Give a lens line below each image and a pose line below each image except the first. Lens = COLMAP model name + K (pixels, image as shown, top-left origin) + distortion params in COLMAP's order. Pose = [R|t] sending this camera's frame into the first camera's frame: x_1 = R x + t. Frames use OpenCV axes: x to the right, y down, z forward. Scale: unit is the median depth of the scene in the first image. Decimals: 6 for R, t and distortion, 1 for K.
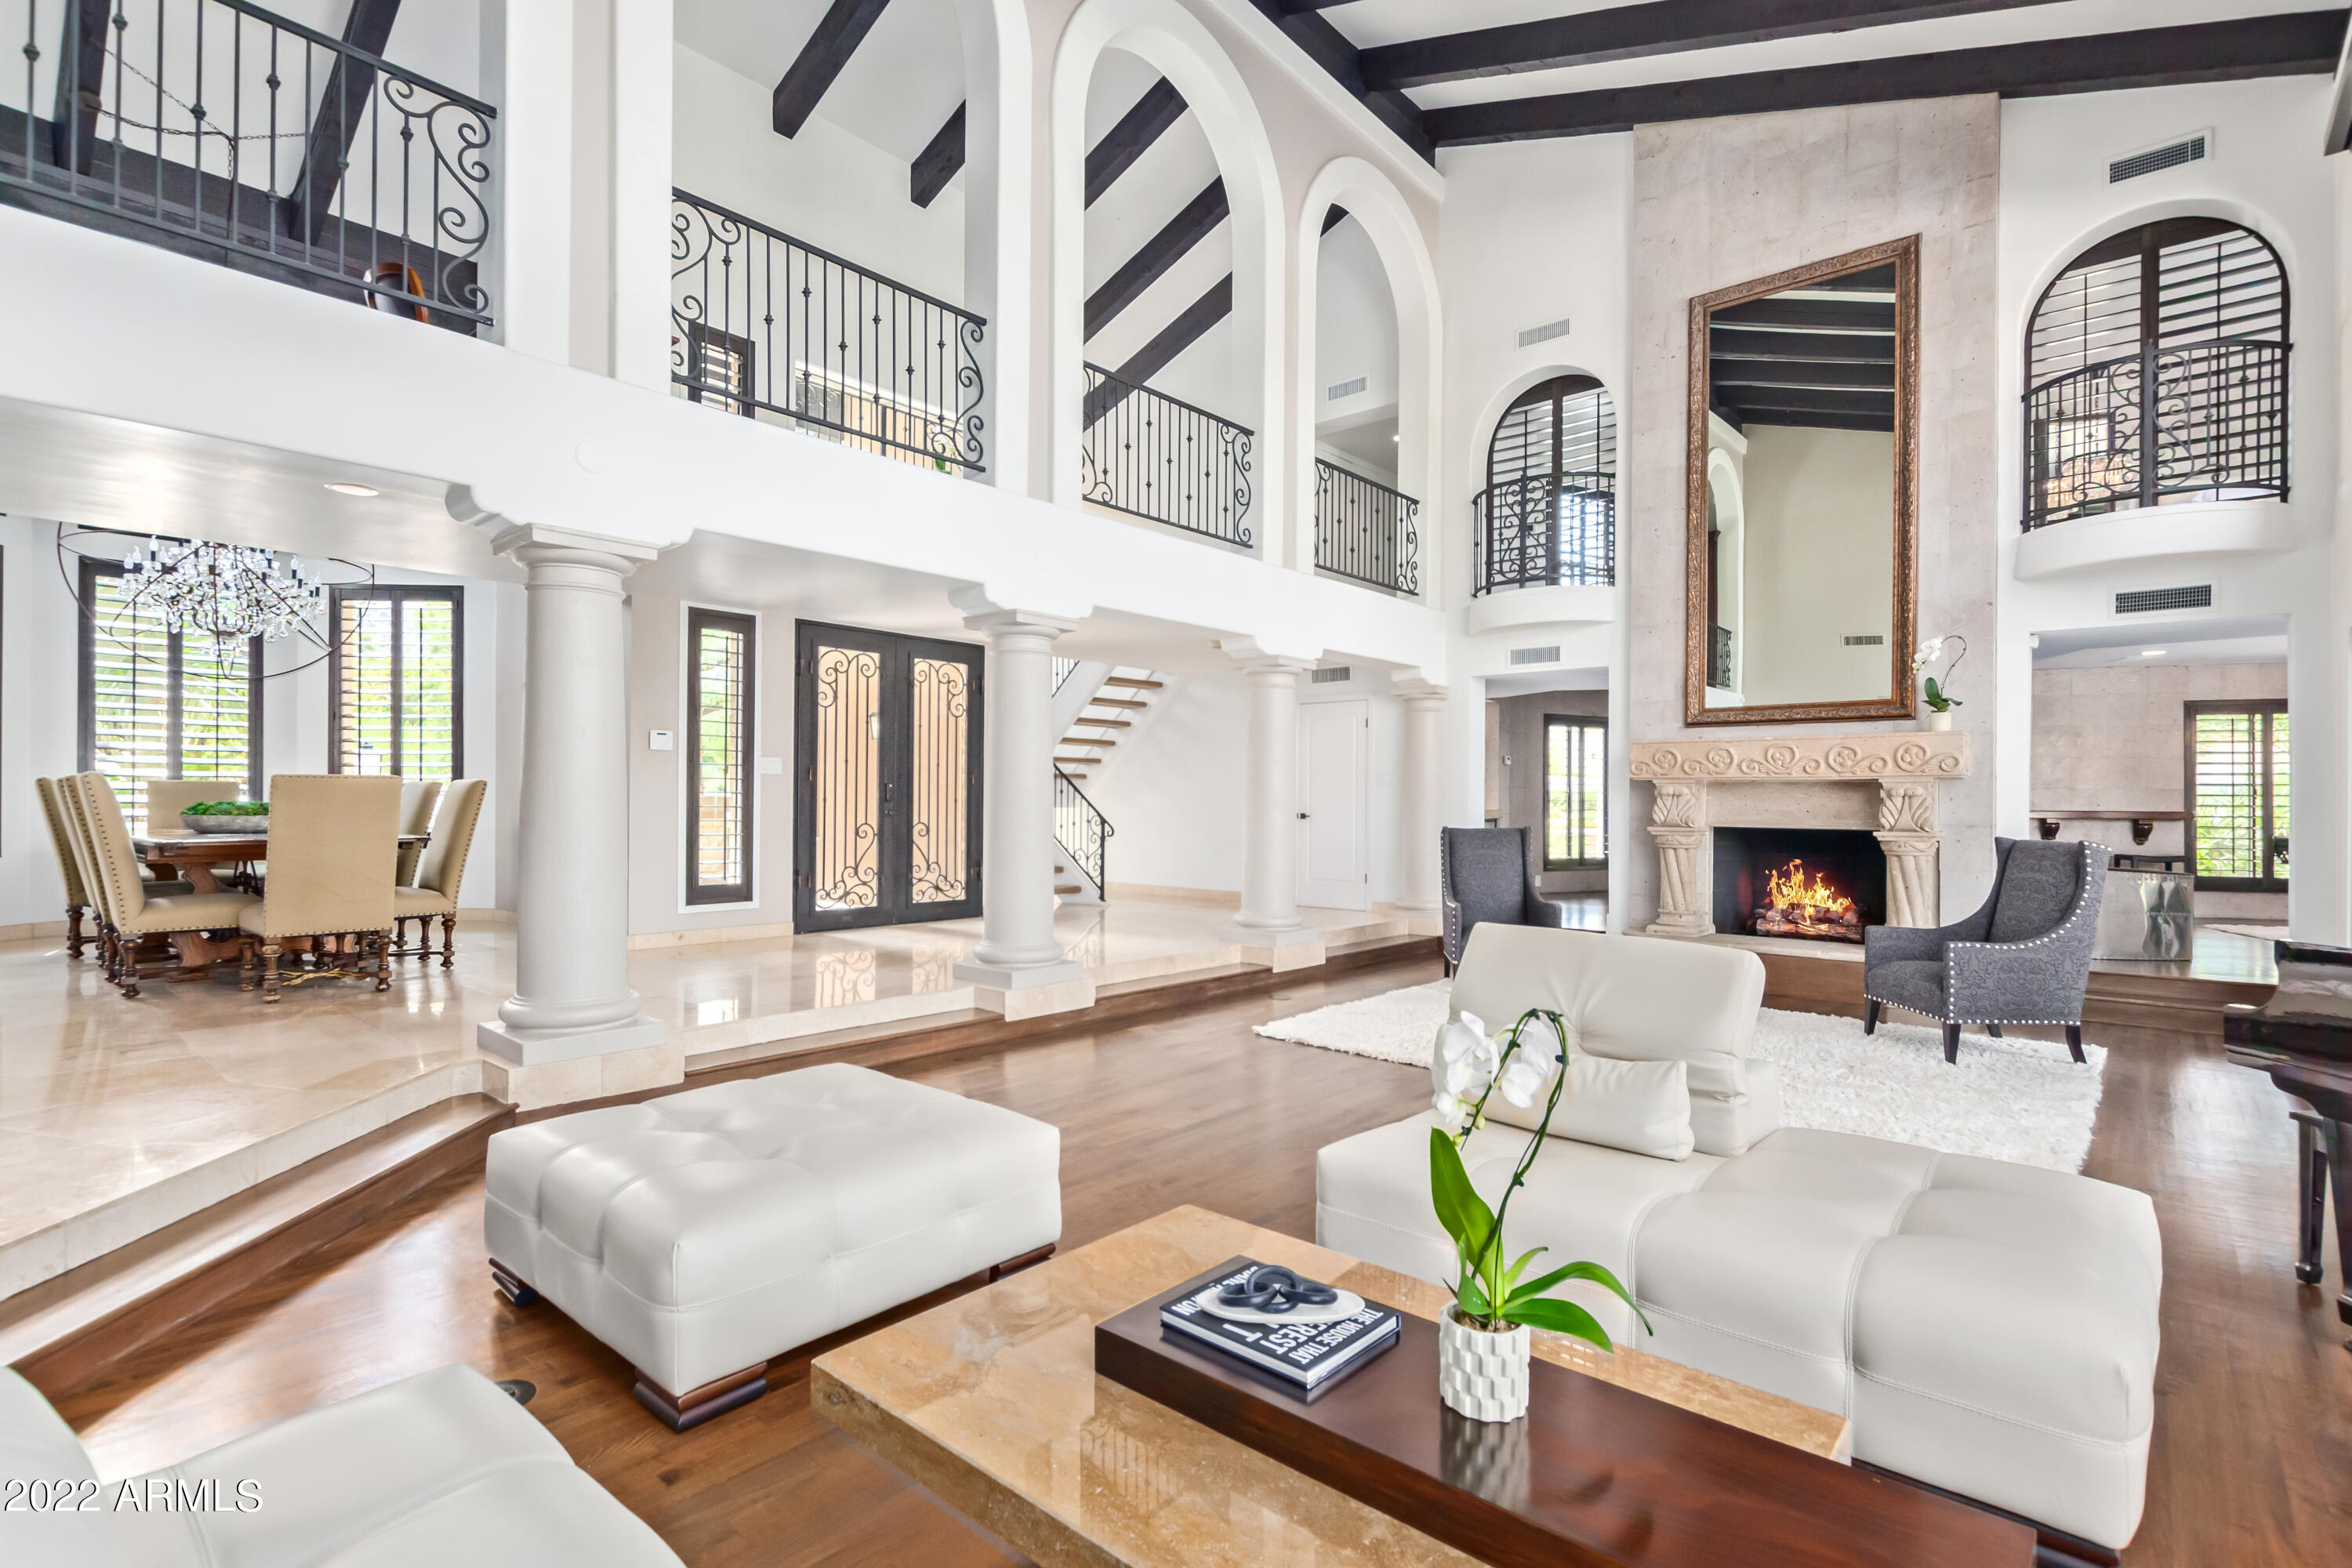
lens RADIAL K [[1076.9, 0, 1194.0], [0, 1076.9, 788.5], [0, 0, 1]] dist [0.000106, -0.000926]
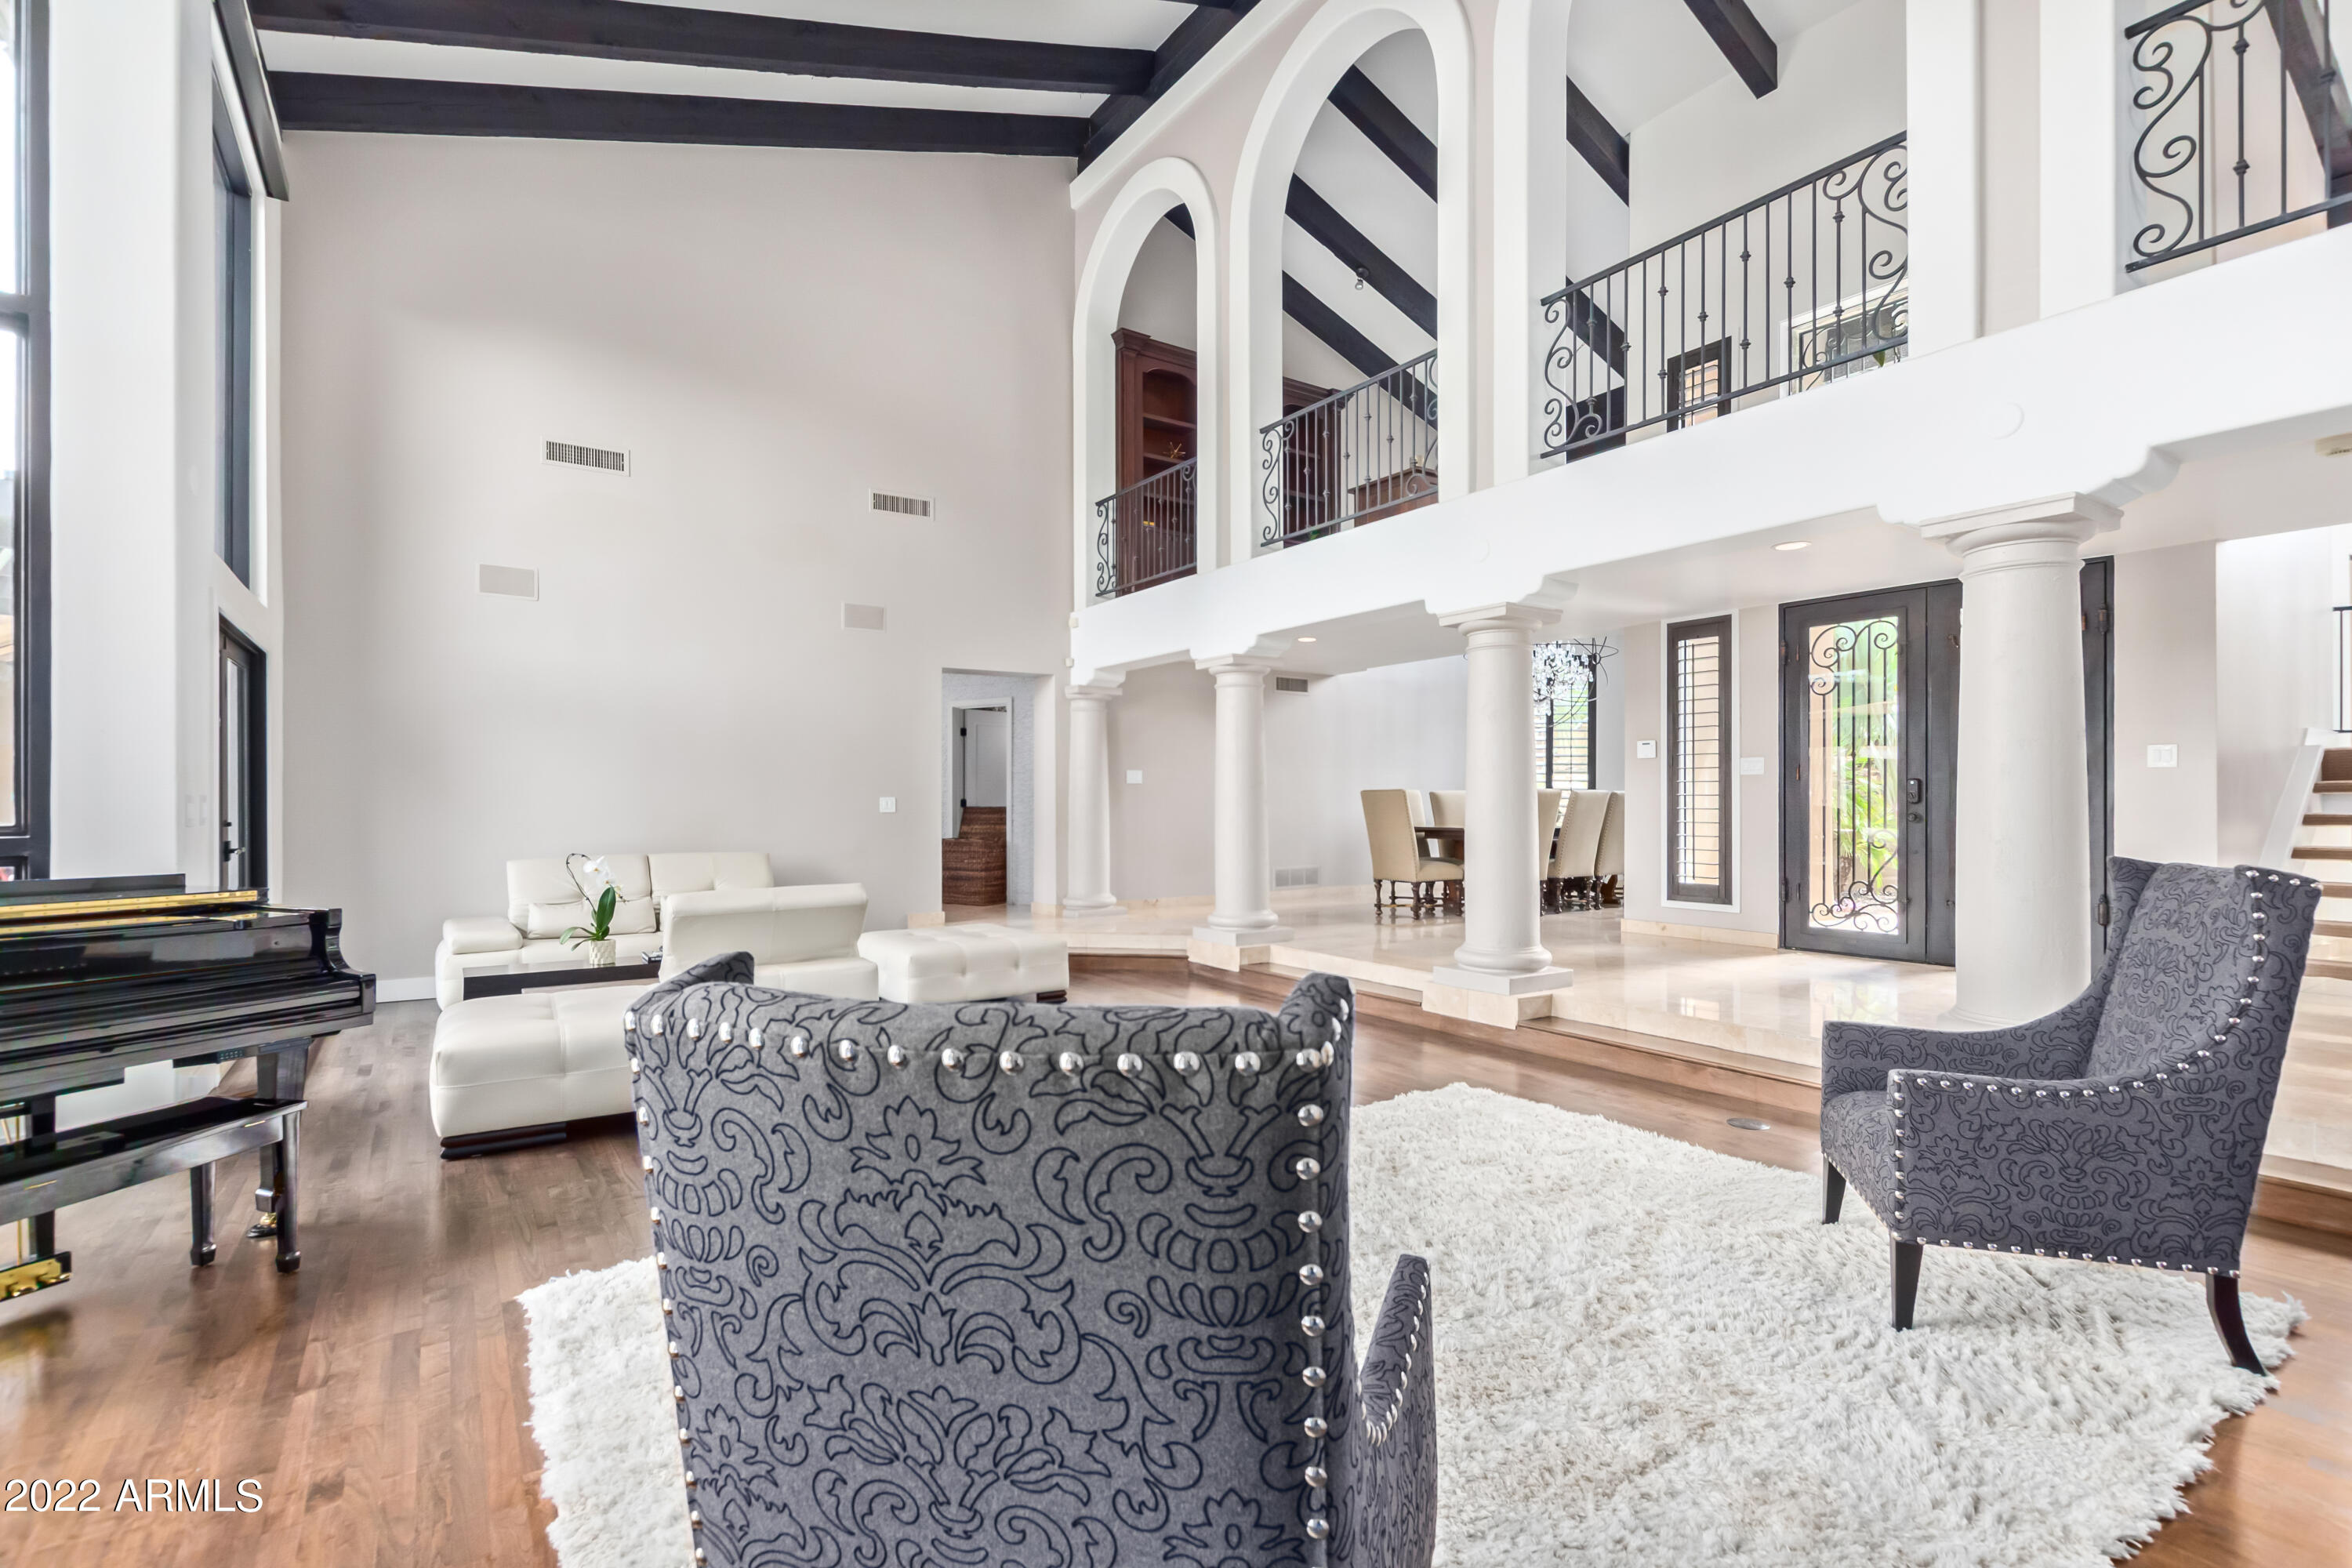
lens RADIAL K [[1076.9, 0, 1181.7], [0, 1076.9, 817.4], [0, 0, 1]] dist [0.000106, -0.000926]
pose [[-0.243980, 0.006112, -0.969761, 0.674651], [0.015023, 0.999884, 0.002522, 0.014203], [0.969664, -0.013954, -0.244043, 0.756622]]
